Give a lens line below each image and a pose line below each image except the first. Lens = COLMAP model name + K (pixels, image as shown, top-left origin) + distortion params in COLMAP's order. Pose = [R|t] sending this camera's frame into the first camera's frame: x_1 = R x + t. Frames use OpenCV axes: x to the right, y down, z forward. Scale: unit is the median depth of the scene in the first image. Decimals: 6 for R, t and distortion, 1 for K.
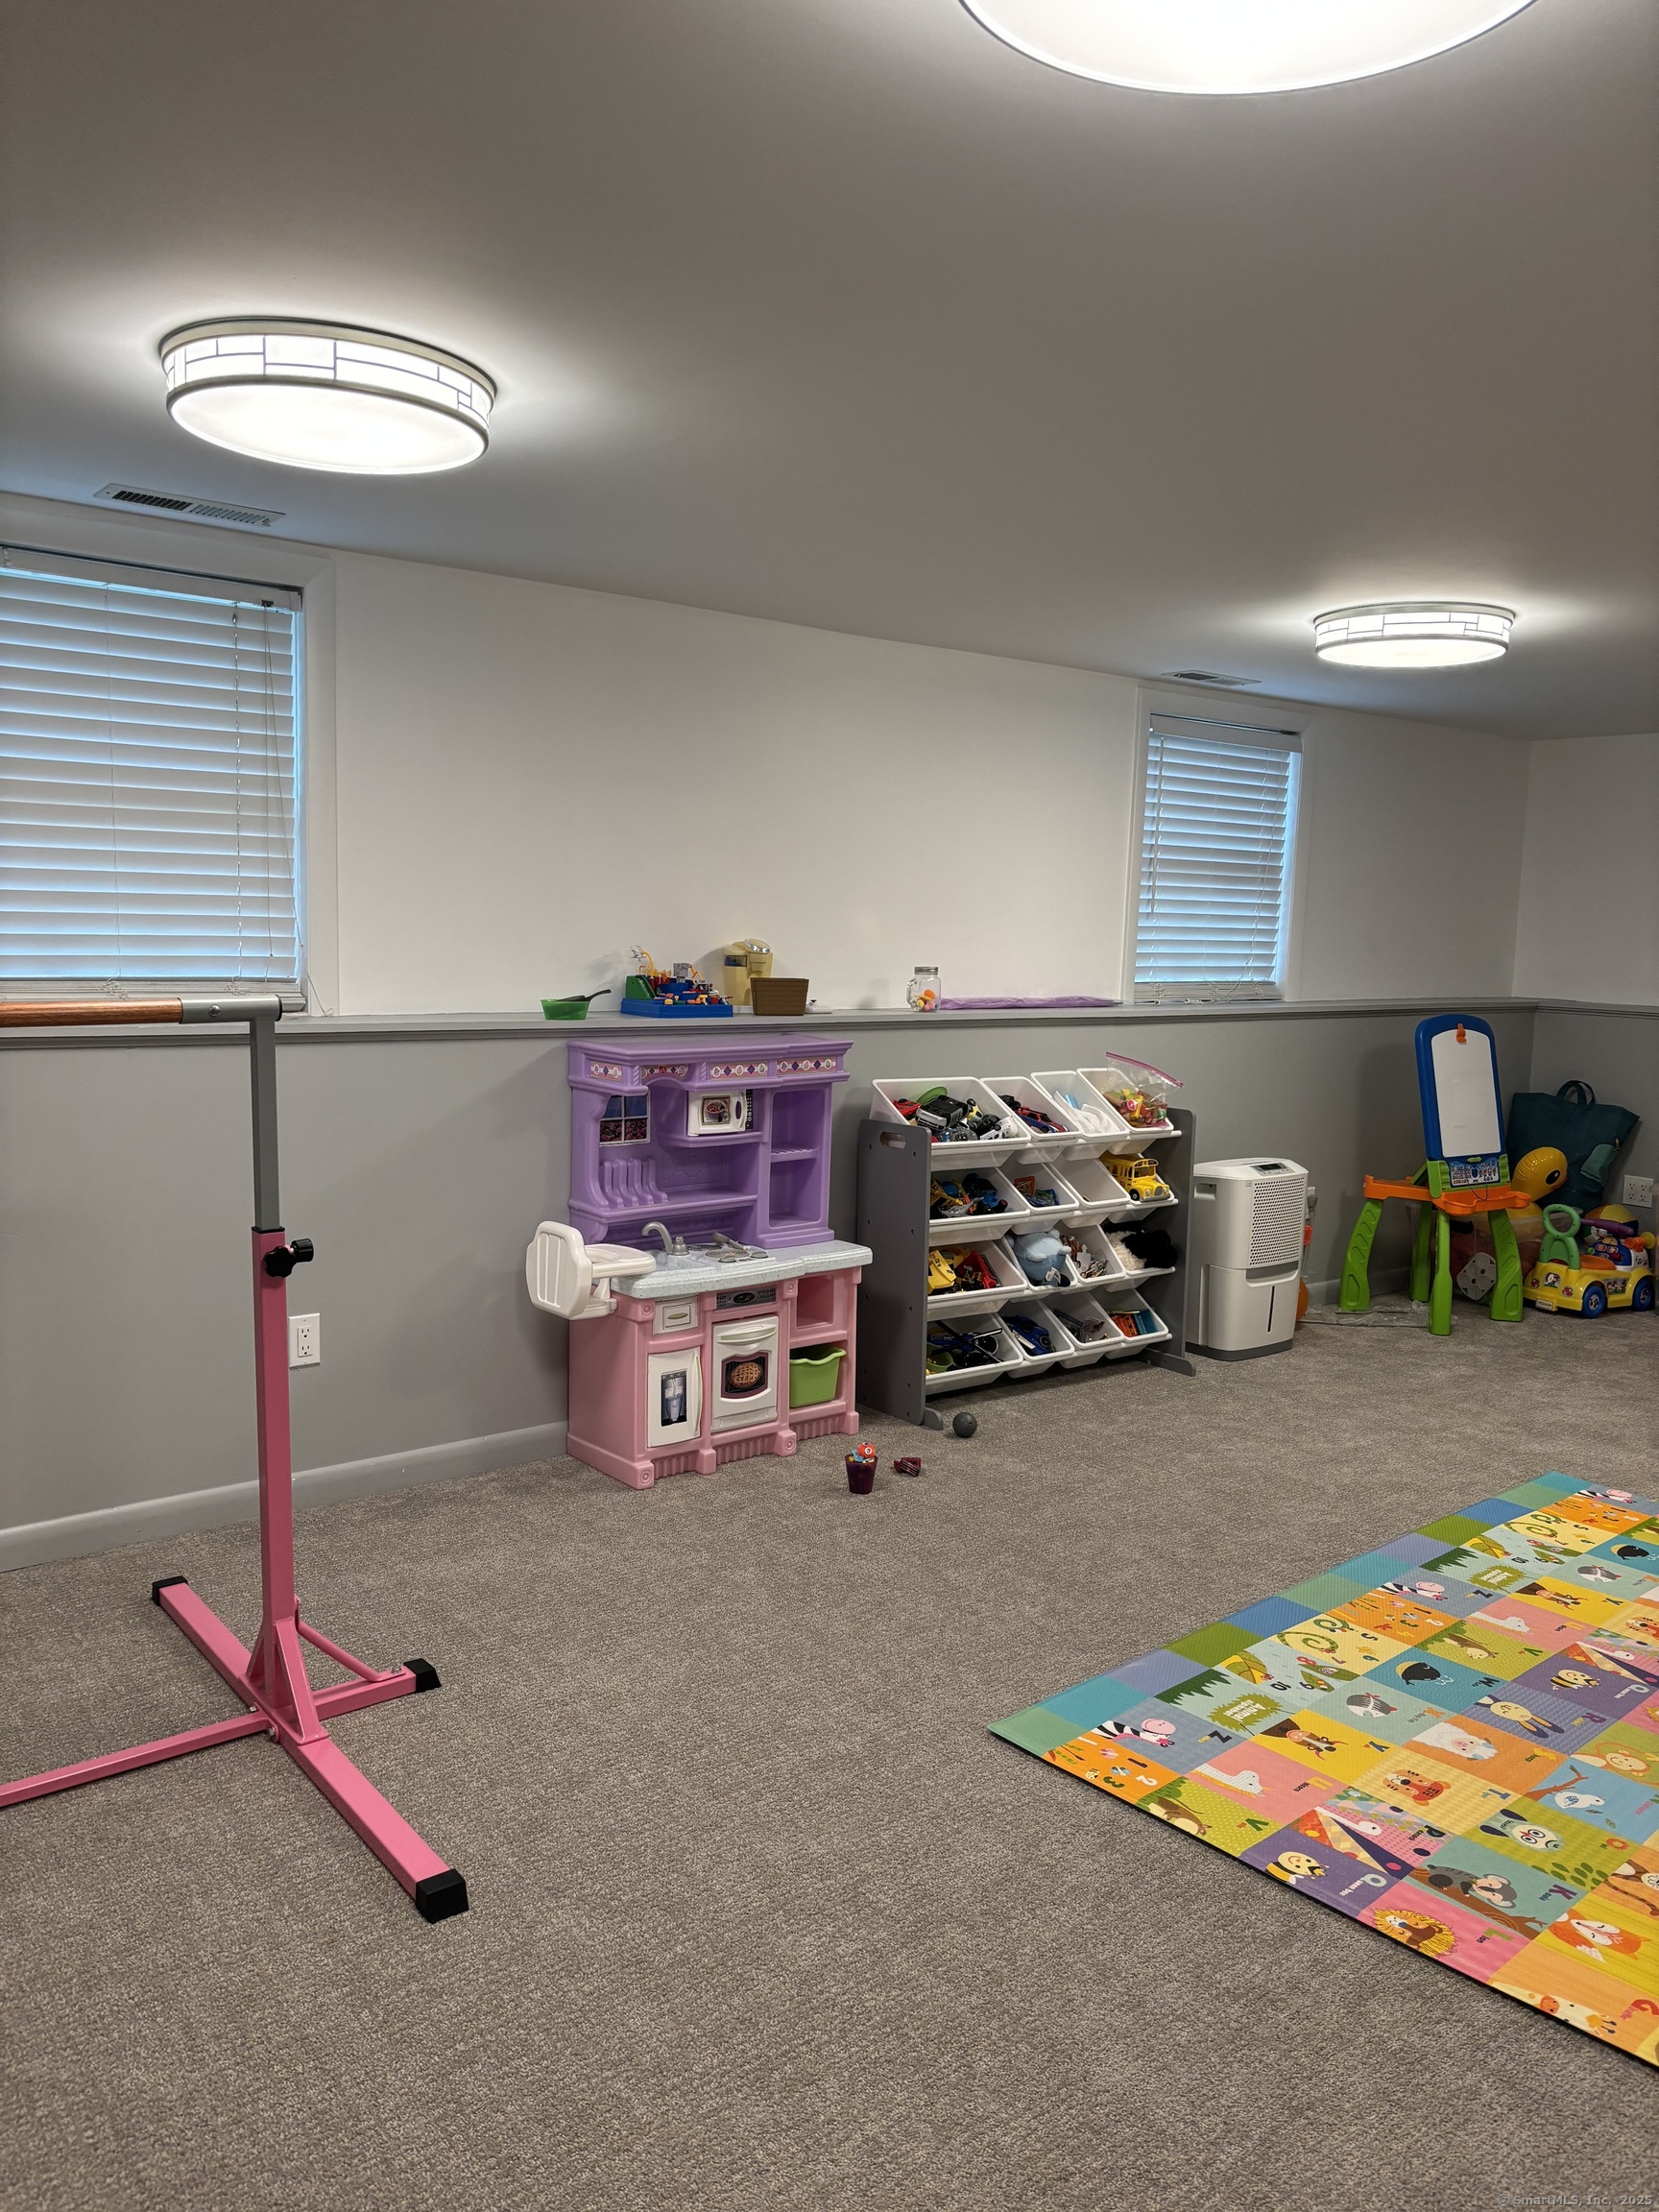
lens RADIAL K [[1659.3, 0, 814.3], [0, 1659.3, 1095.1], [0, 0, 1]] dist [0.059107, -0.093054]
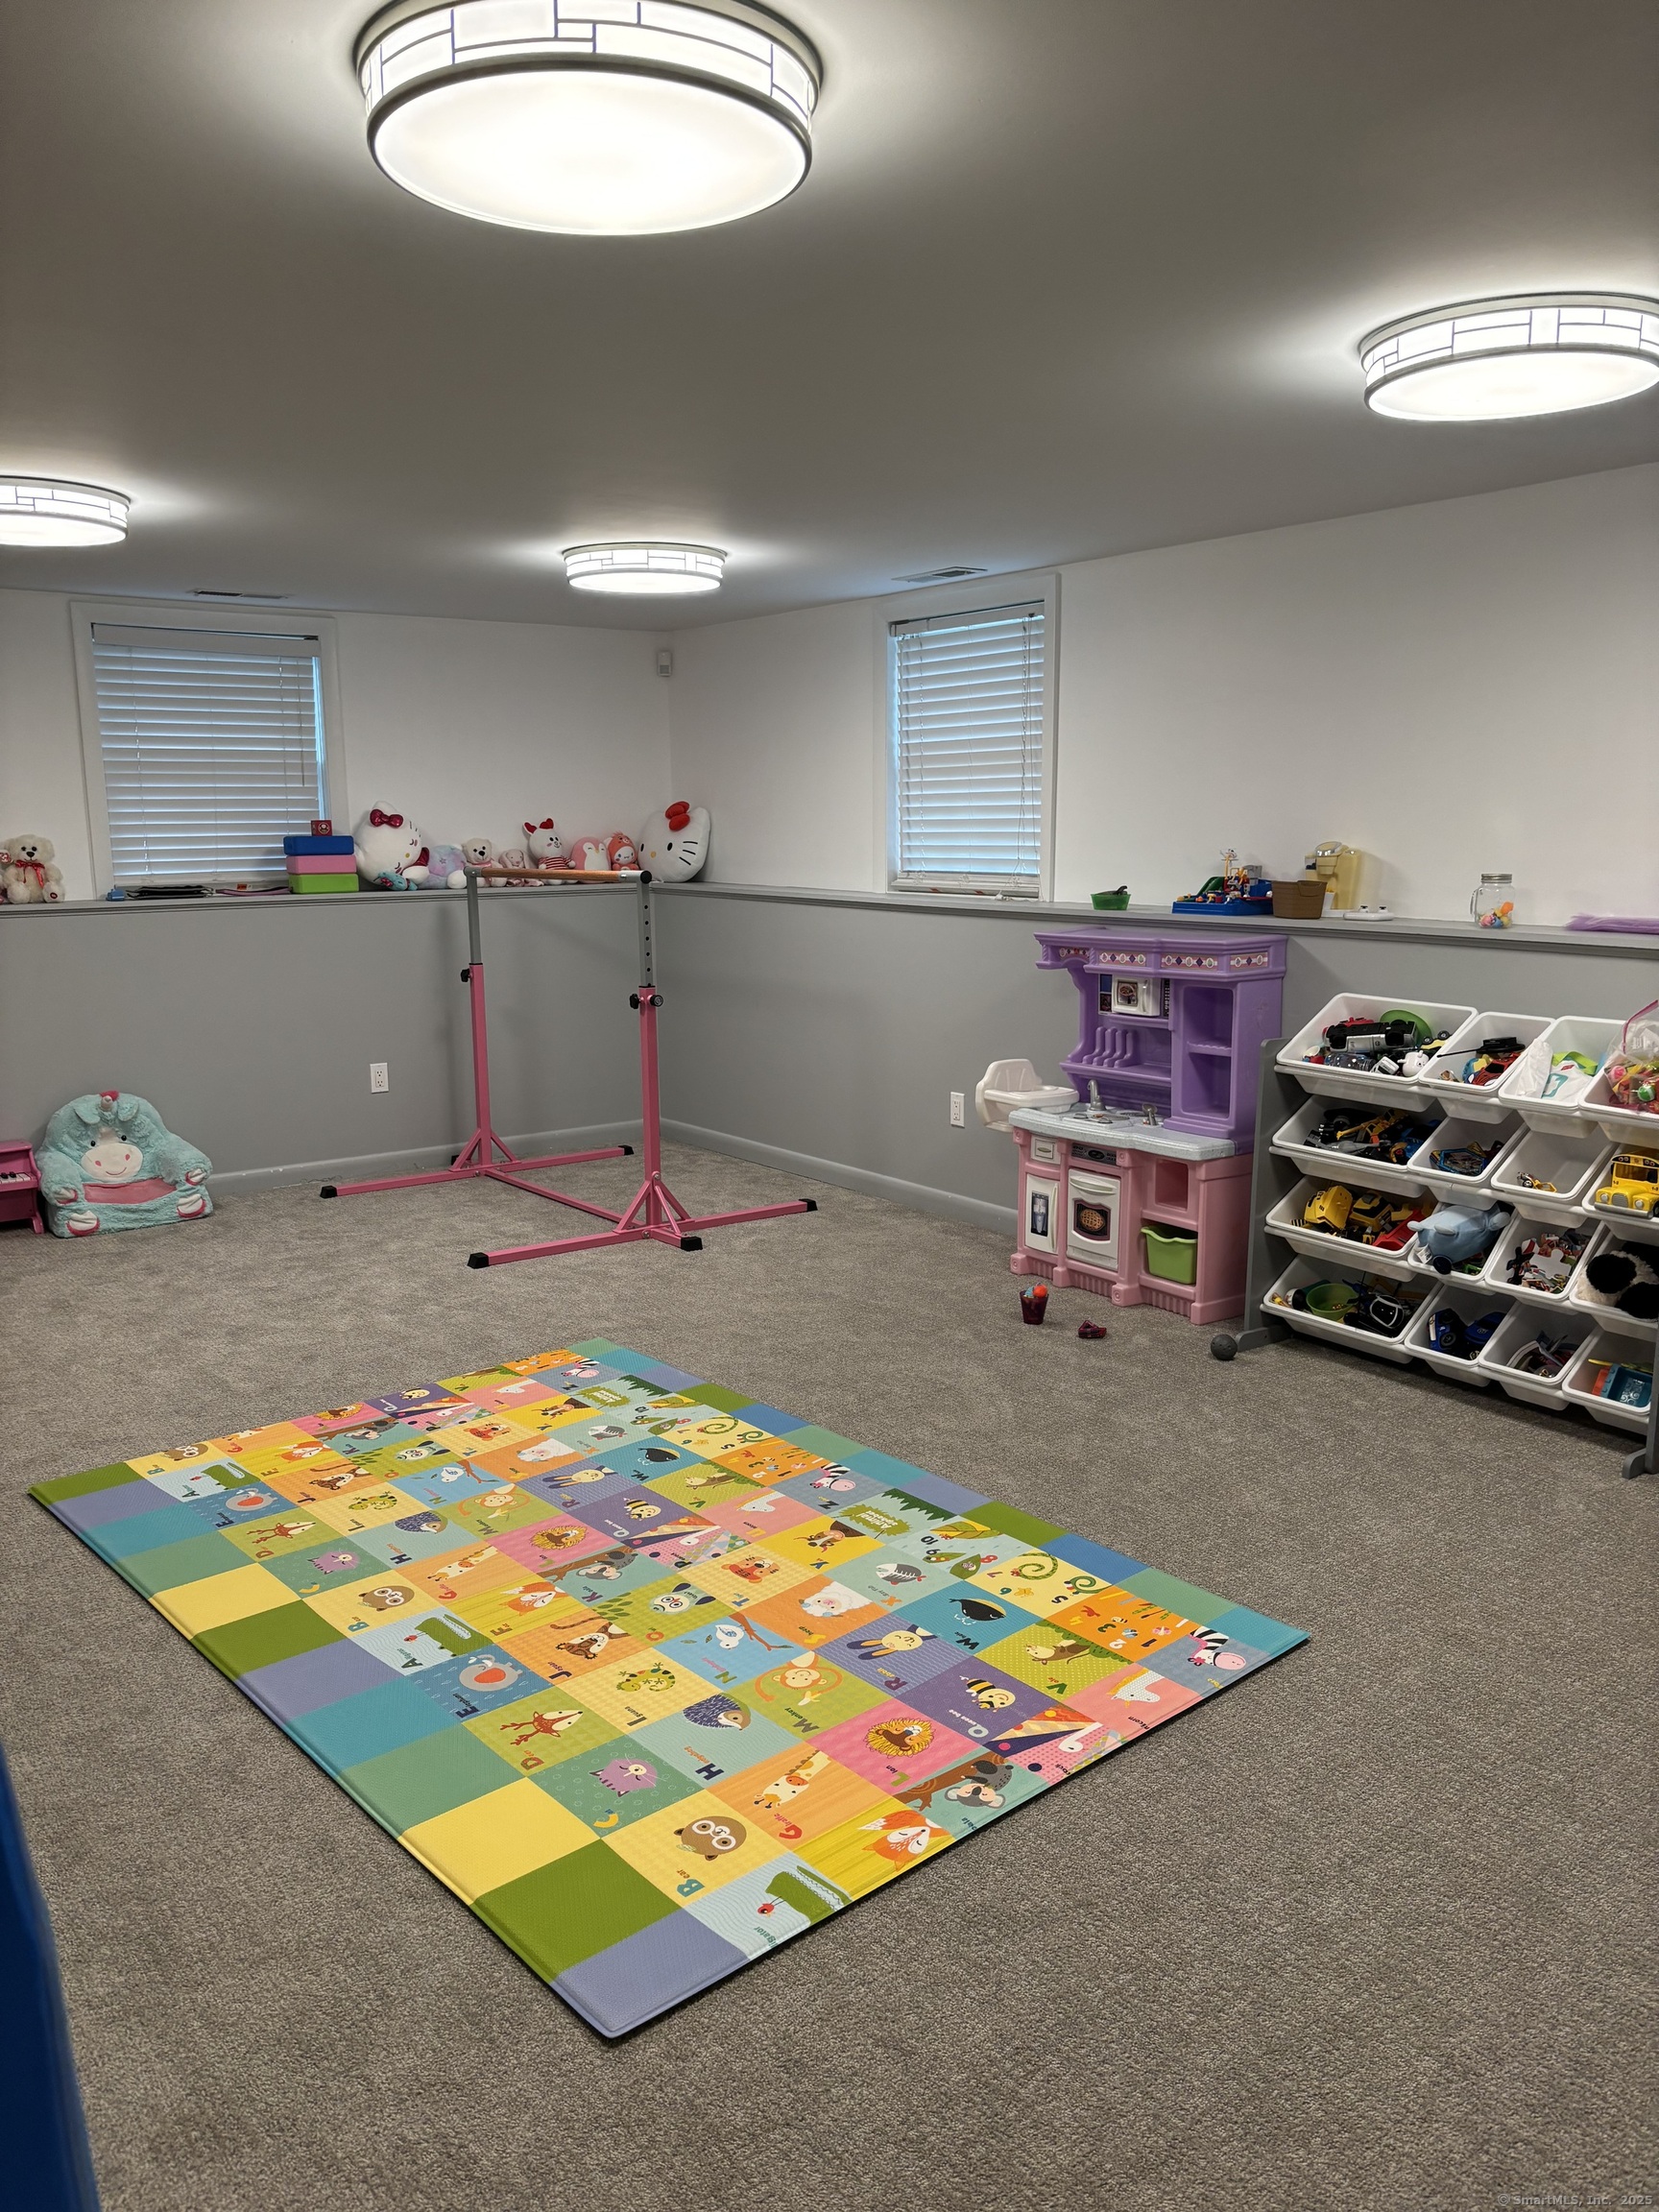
lens RADIAL K [[1682.9, 0, 817.6], [0, 1682.9, 1114.1], [0, 0, 1]] dist [0.144823, -0.399577]
pose [[-0.020884, 0.154703, -0.987740, 1.125269], [-0.099596, 0.982720, 0.156022, -0.070291], [0.994809, 0.101633, -0.005116, 0.811318]]
